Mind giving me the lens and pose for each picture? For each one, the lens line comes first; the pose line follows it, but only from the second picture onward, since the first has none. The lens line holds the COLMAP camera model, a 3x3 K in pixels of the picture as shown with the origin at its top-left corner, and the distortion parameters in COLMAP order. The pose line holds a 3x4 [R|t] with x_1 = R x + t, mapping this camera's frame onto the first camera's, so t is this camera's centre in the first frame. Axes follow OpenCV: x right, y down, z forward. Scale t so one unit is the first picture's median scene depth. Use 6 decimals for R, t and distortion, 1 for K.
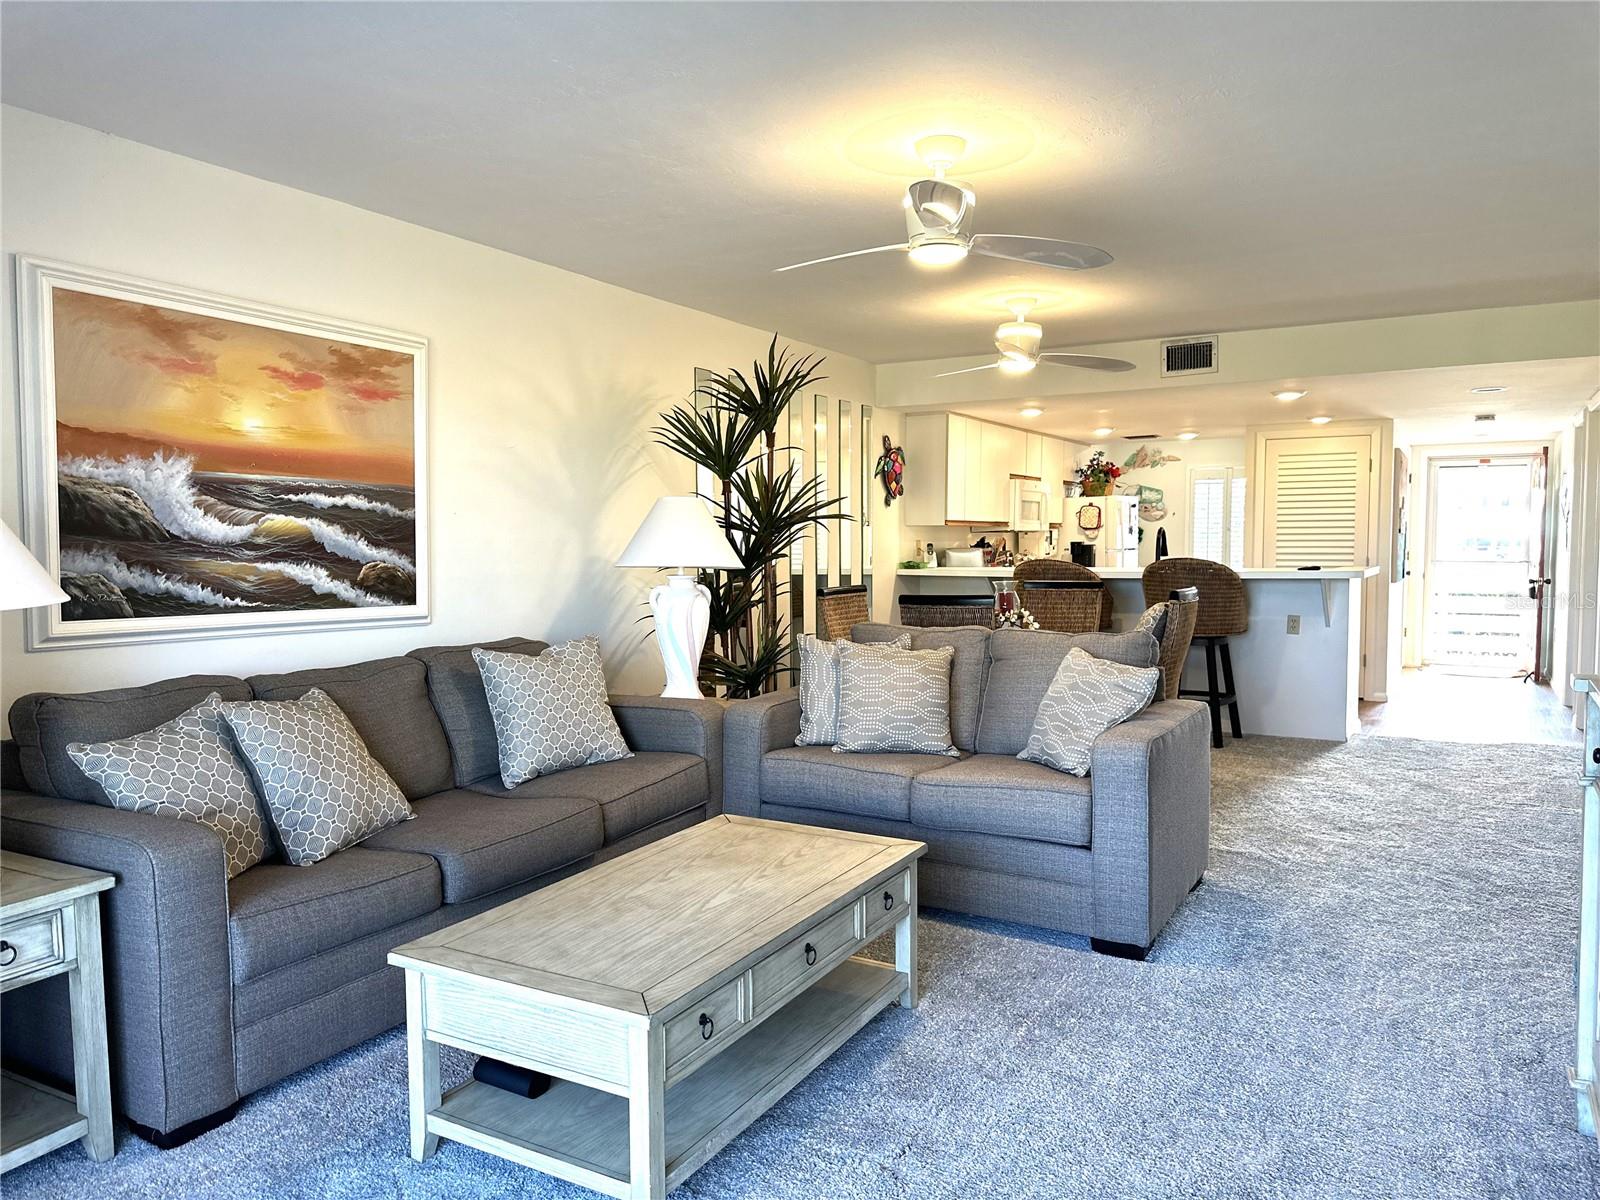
lens RADIAL K [[1118.7, 0, 800.1], [0, 1118.7, 604.2], [0, 0, 1]] dist [0.037350, -0.025511]
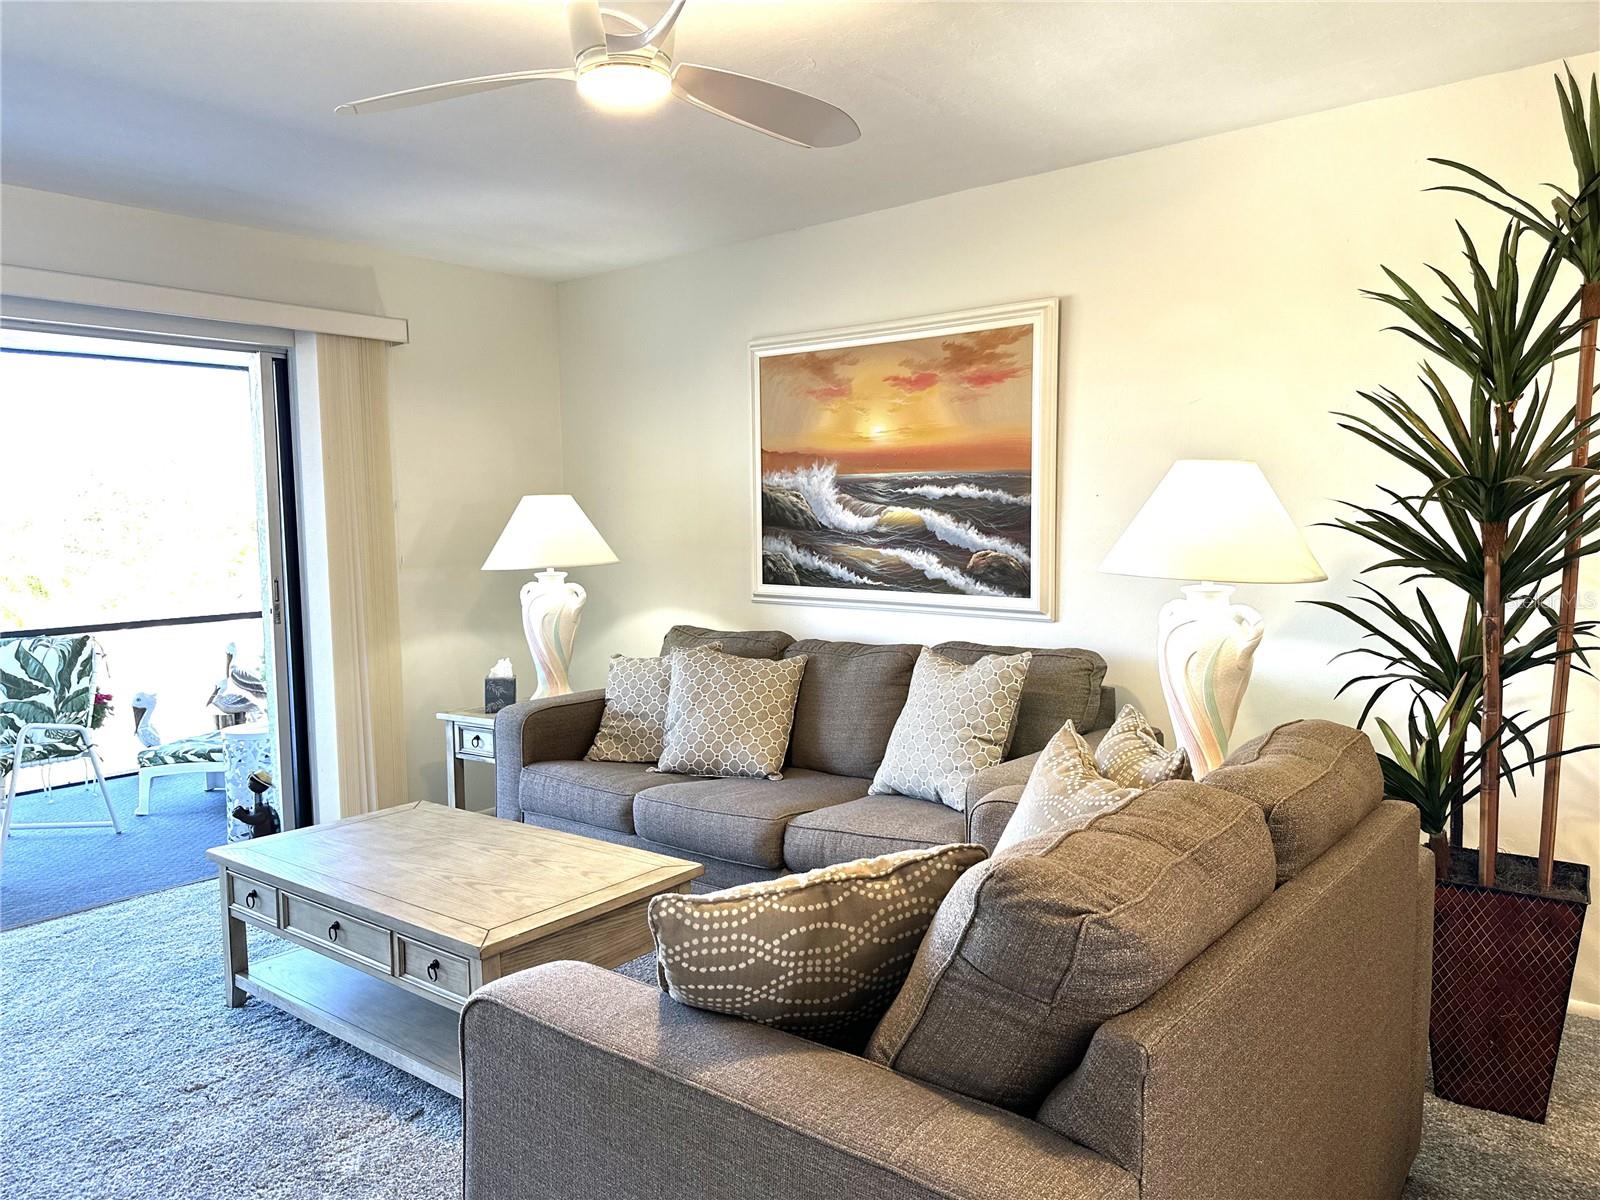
lens RADIAL K [[1052.6, 0, 809.6], [0, 1052.6, 636.8], [0, 0, 1]] dist [0.013270, -0.004240]
pose [[-0.119369, 0.112591, -0.986445, 0.597135], [-0.044358, 0.991952, 0.118587, -0.069409], [0.991859, 0.057912, -0.113414, 1.013627]]
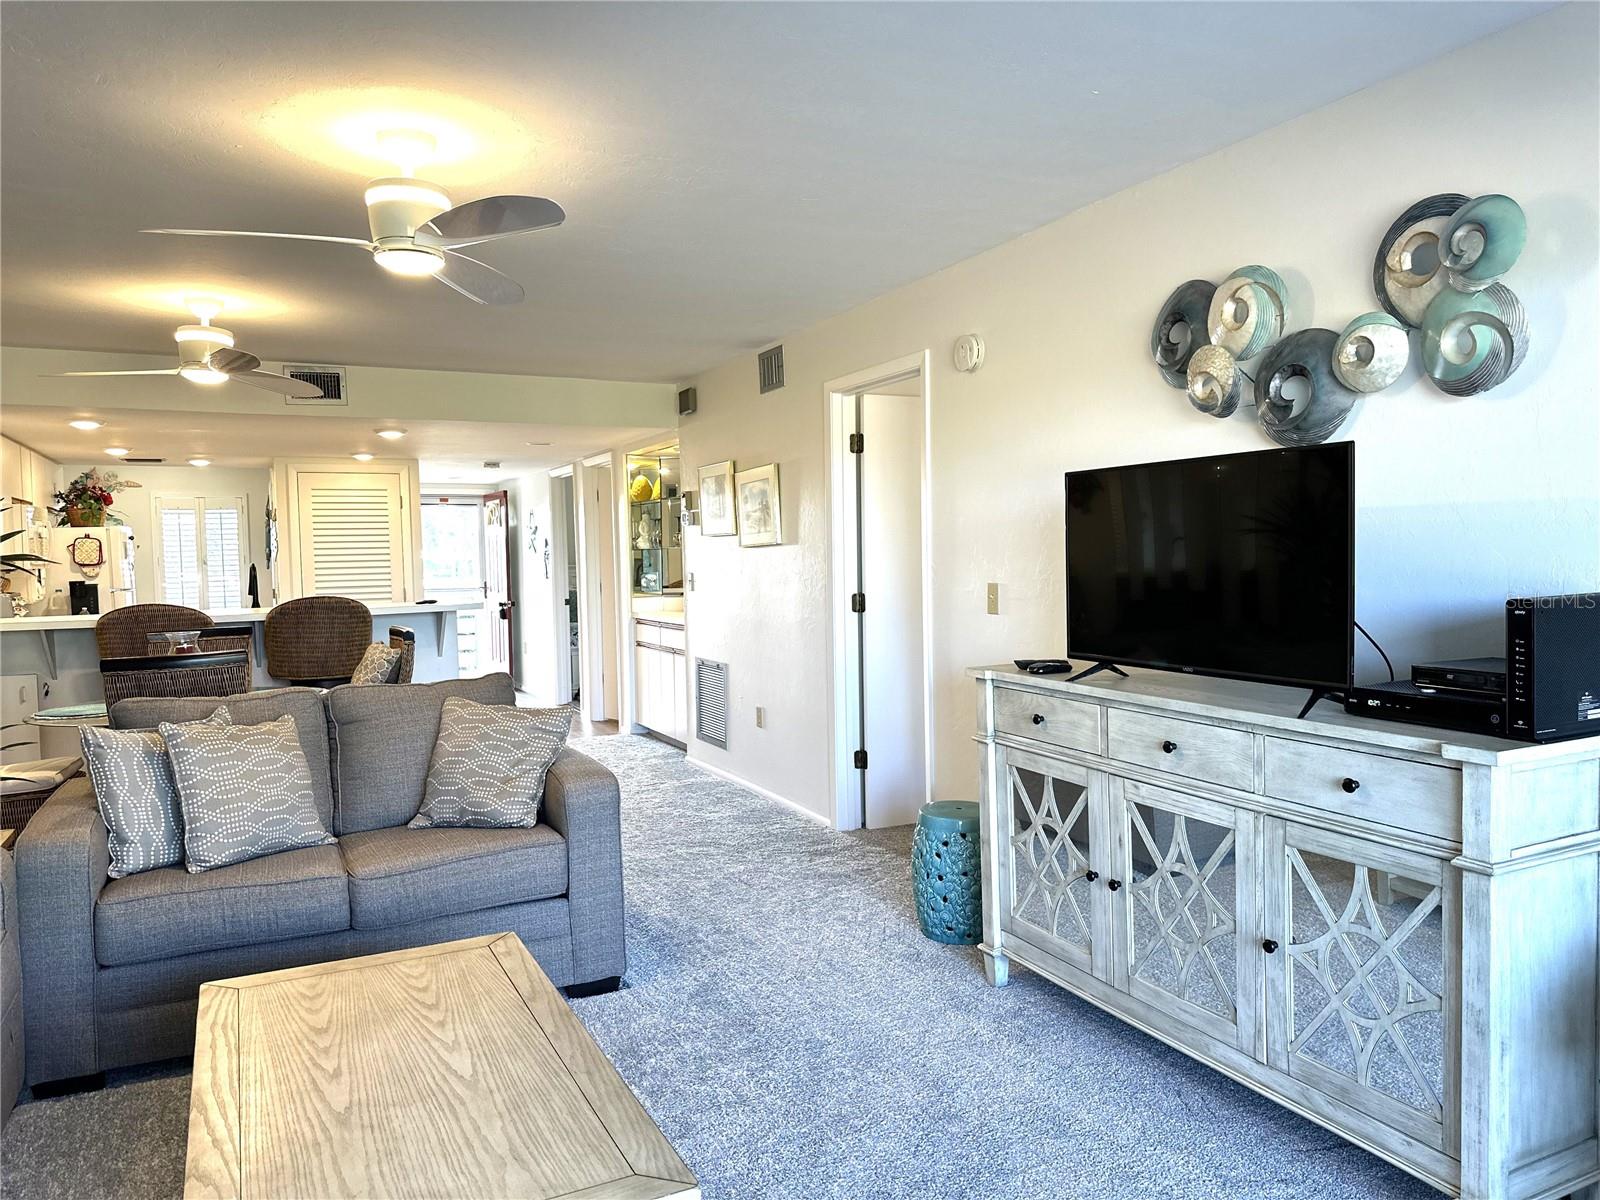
lens RADIAL K [[1118.7, 0, 809.2], [0, 1118.7, 595.0], [0, 0, 1]] dist [0.037350, -0.025511]
pose [[0.545815, -0.039224, 0.836987, -0.391689], [0.066432, 0.997785, 0.003438, -0.031803], [-0.835268, 0.053727, 0.547211, 0.236829]]
